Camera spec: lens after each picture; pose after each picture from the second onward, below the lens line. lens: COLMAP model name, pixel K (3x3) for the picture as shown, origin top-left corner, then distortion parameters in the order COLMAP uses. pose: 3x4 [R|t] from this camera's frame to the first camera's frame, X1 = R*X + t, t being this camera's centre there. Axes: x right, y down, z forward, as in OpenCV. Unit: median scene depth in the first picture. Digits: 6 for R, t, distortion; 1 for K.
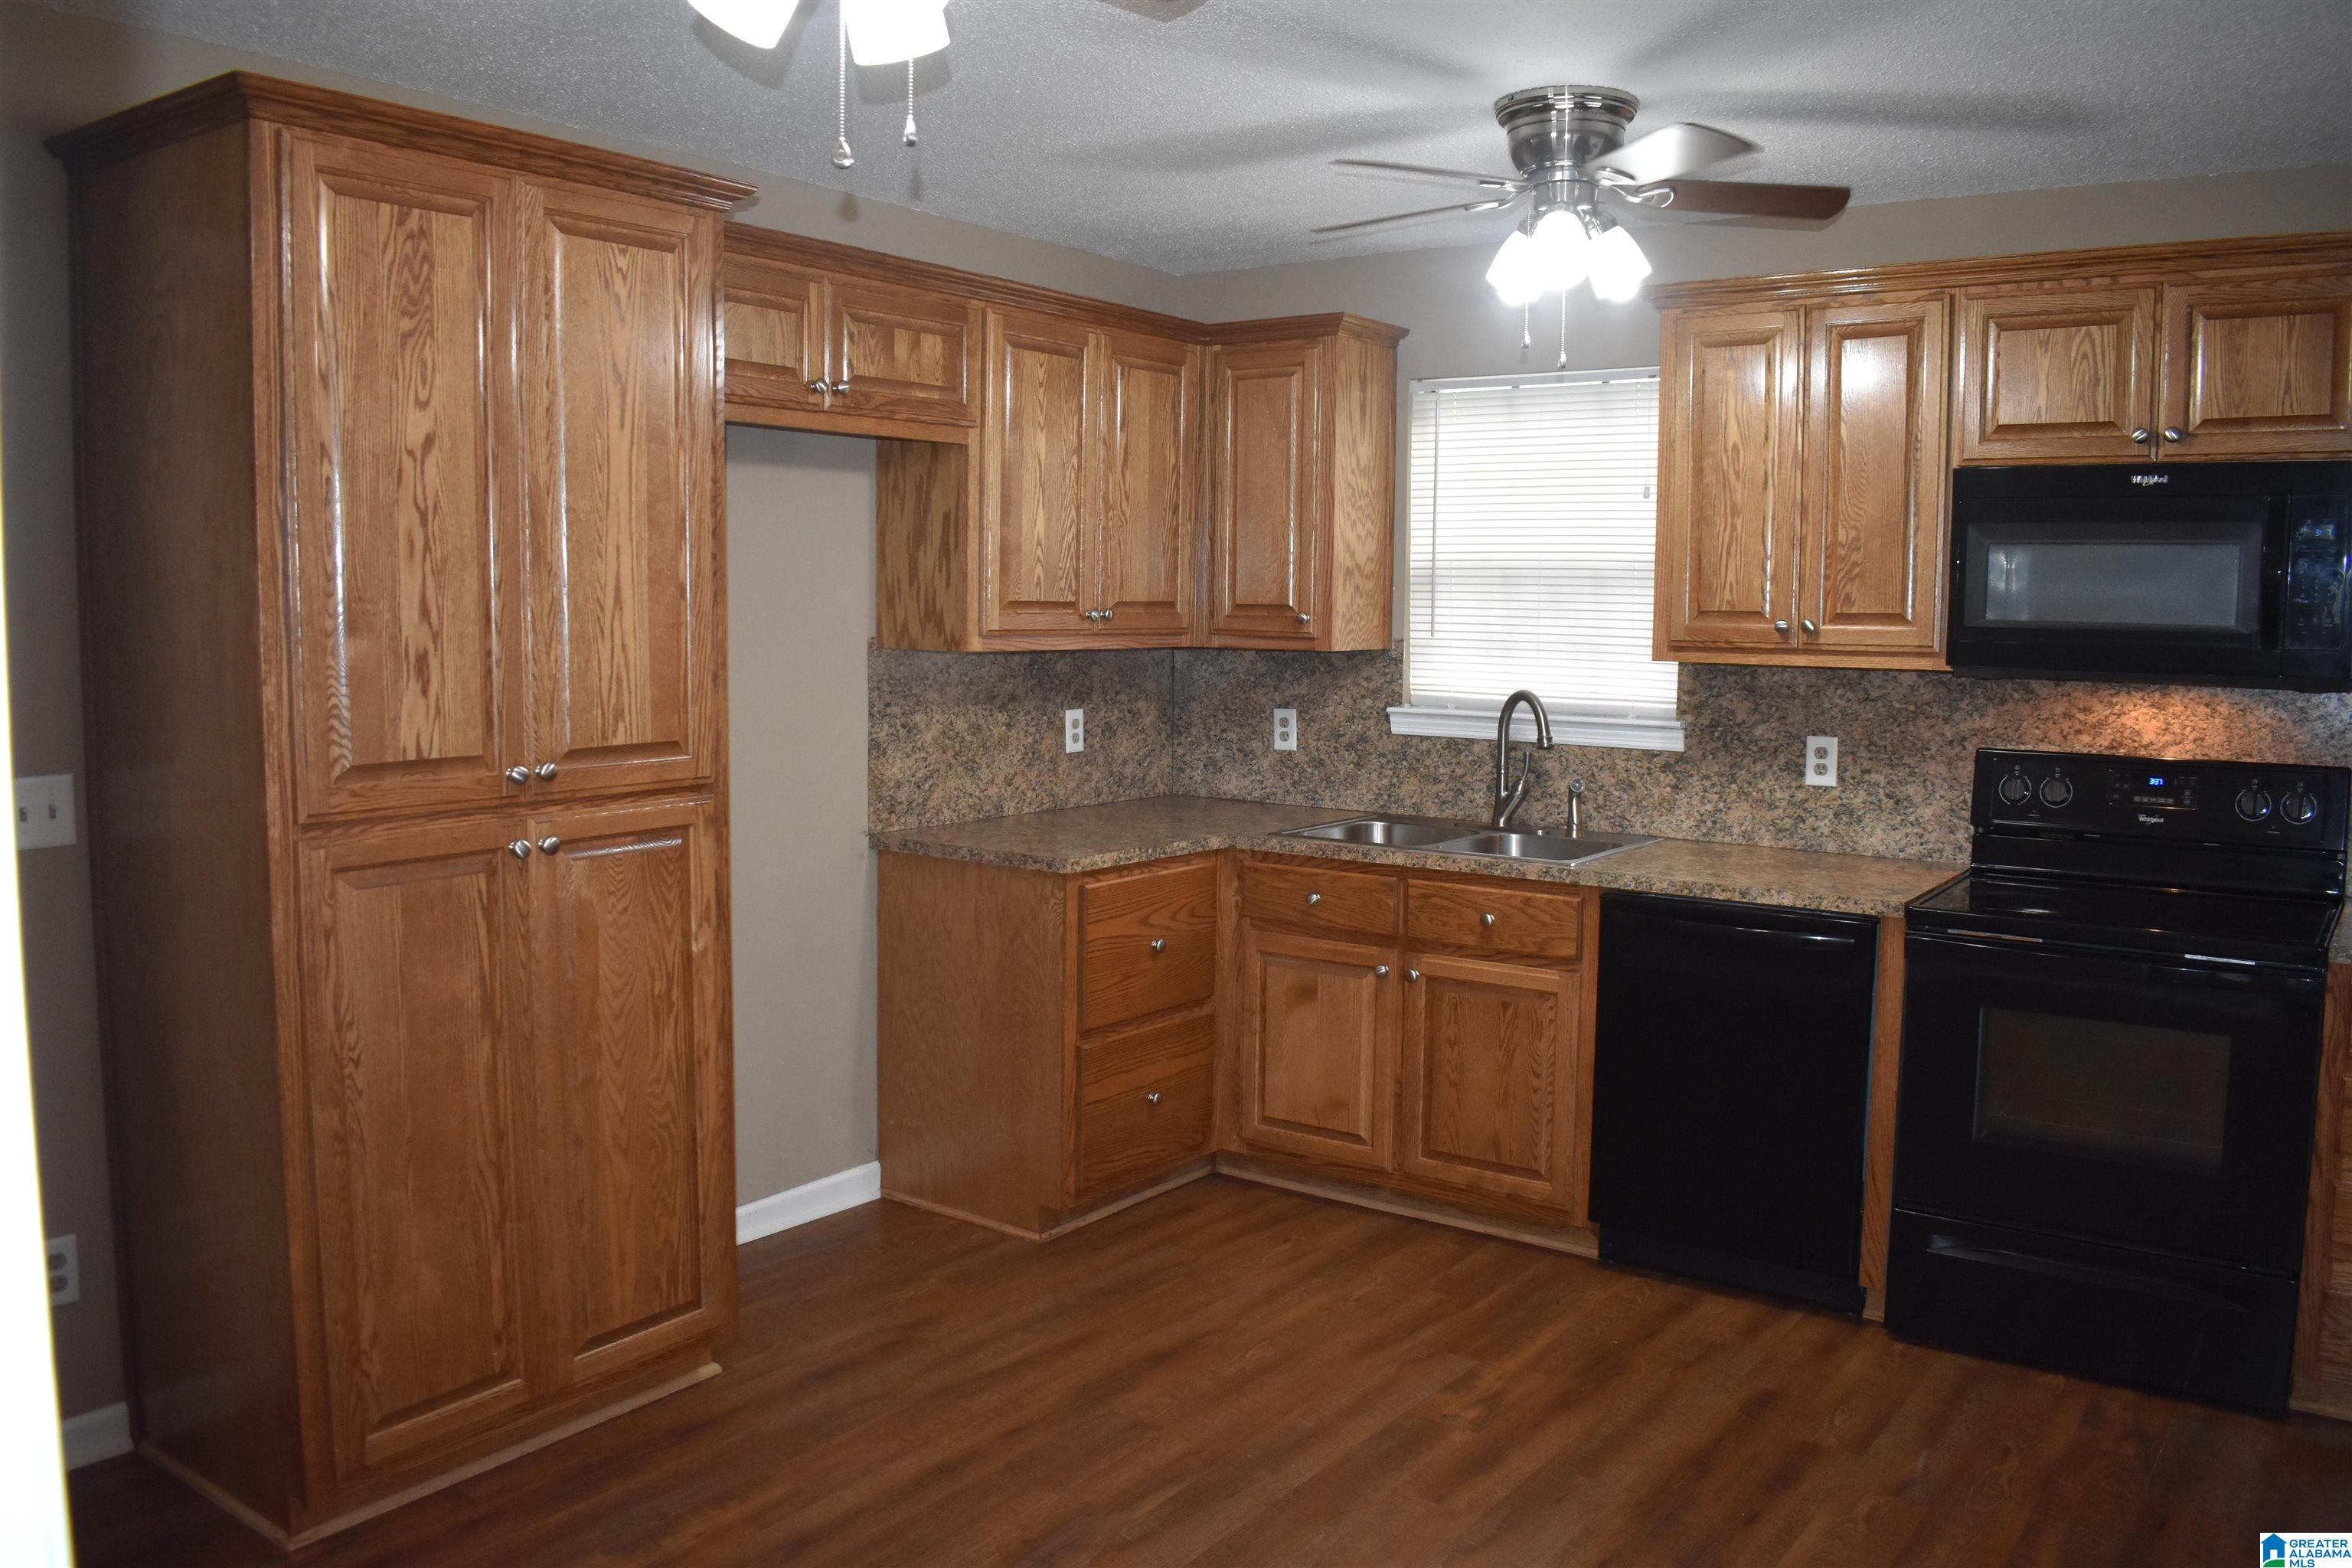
lens RADIAL K [[1837.1, 0, 1176.0], [0, 1837.1, 784.0], [0, 0, 1]] dist [-0.080931, 0.006337]
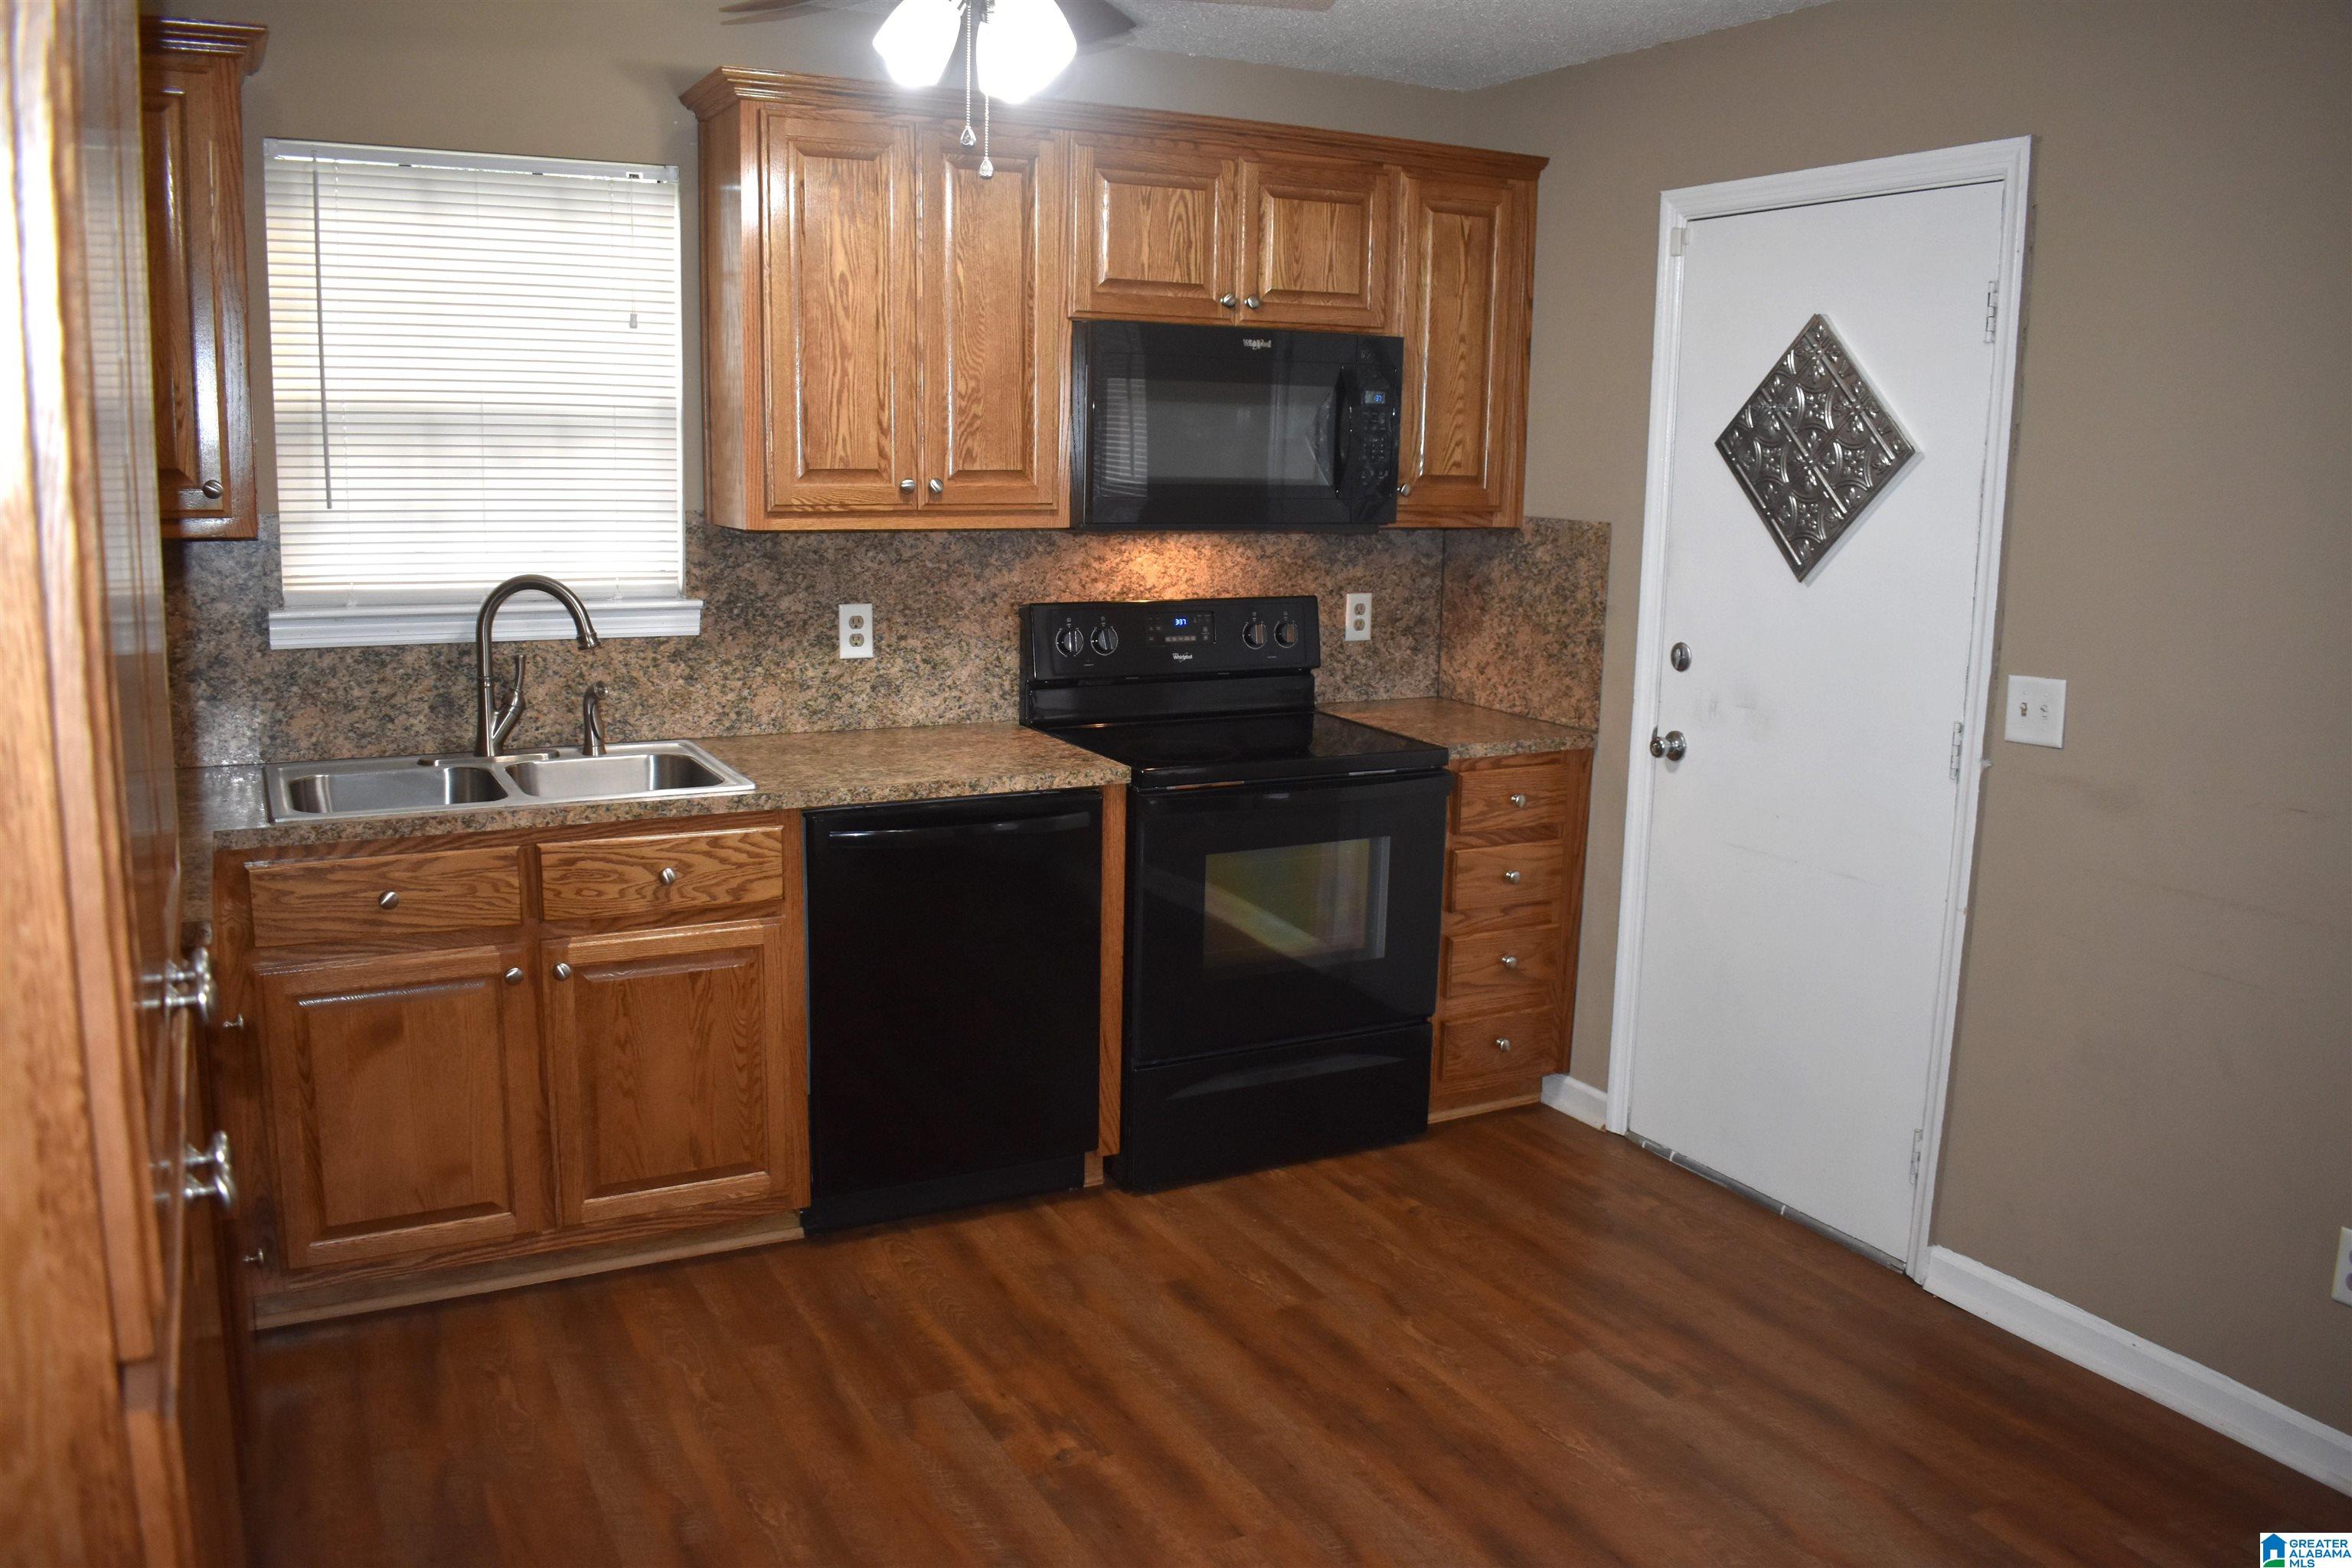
lens RADIAL K [[1837.1, 0, 1176.0], [0, 1837.1, 784.0], [0, 0, 1]] dist [-0.080931, 0.006337]
pose [[0.446679, -0.163894, 0.879555, -0.413511], [0.076056, 0.986476, 0.145192, -0.060915], [-0.891456, 0.002042, 0.453104, 0.461172]]
